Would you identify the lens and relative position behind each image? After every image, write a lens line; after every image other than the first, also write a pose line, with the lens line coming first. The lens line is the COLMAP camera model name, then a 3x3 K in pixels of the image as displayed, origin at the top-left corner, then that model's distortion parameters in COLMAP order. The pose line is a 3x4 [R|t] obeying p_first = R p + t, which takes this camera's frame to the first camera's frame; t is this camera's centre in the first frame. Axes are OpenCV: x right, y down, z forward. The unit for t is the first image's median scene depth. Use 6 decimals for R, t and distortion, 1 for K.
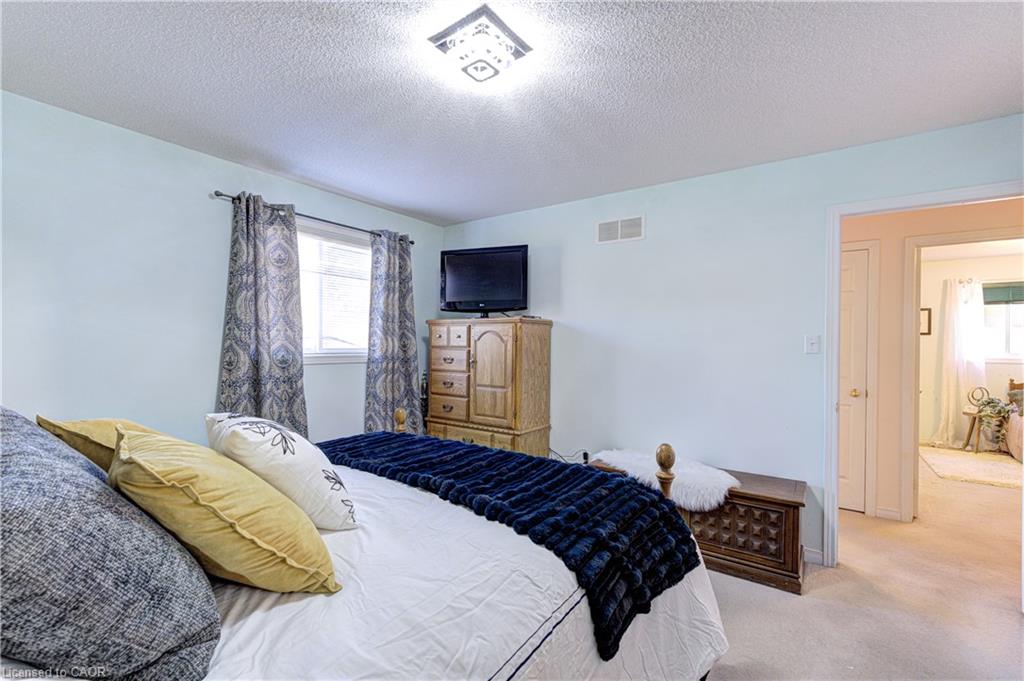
lens RADIAL K [[462.1, 0, 510.4], [0, 462.1, 342.0], [0, 0, 1]] dist [0.011525, 0.000397]
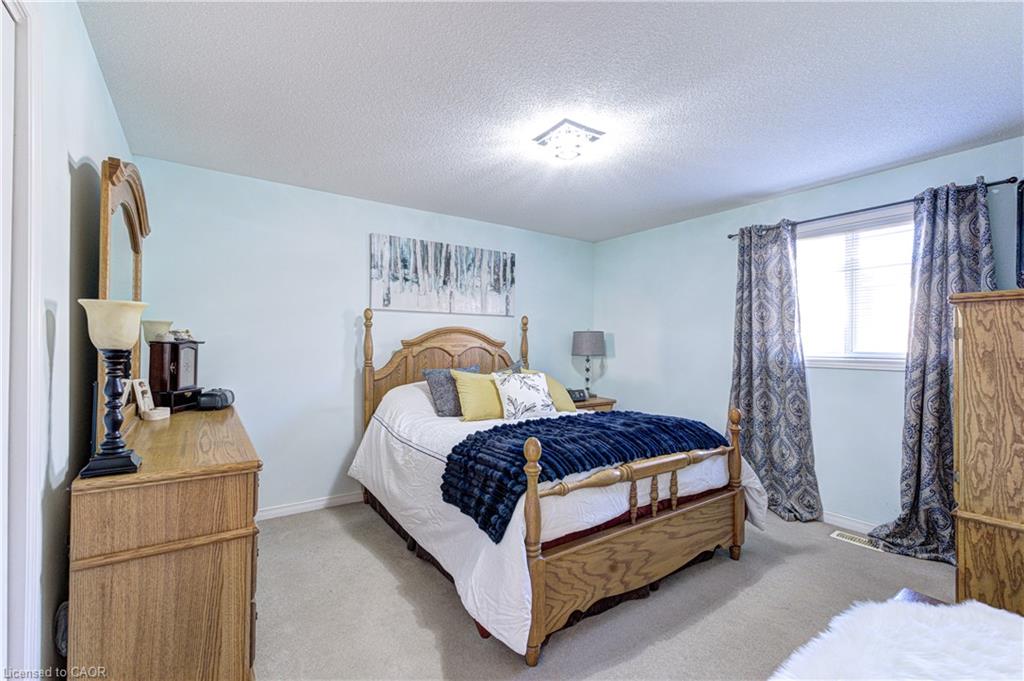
lens RADIAL K [[462.1, 0, 510.4], [0, 462.1, 342.0], [0, 0, 1]] dist [0.011525, 0.000397]
pose [[-0.372283, -0.007240, -0.928091, 0.773792], [-0.007456, 0.999961, -0.004810, 0.007205], [0.928089, 0.005129, -0.372322, 0.785271]]
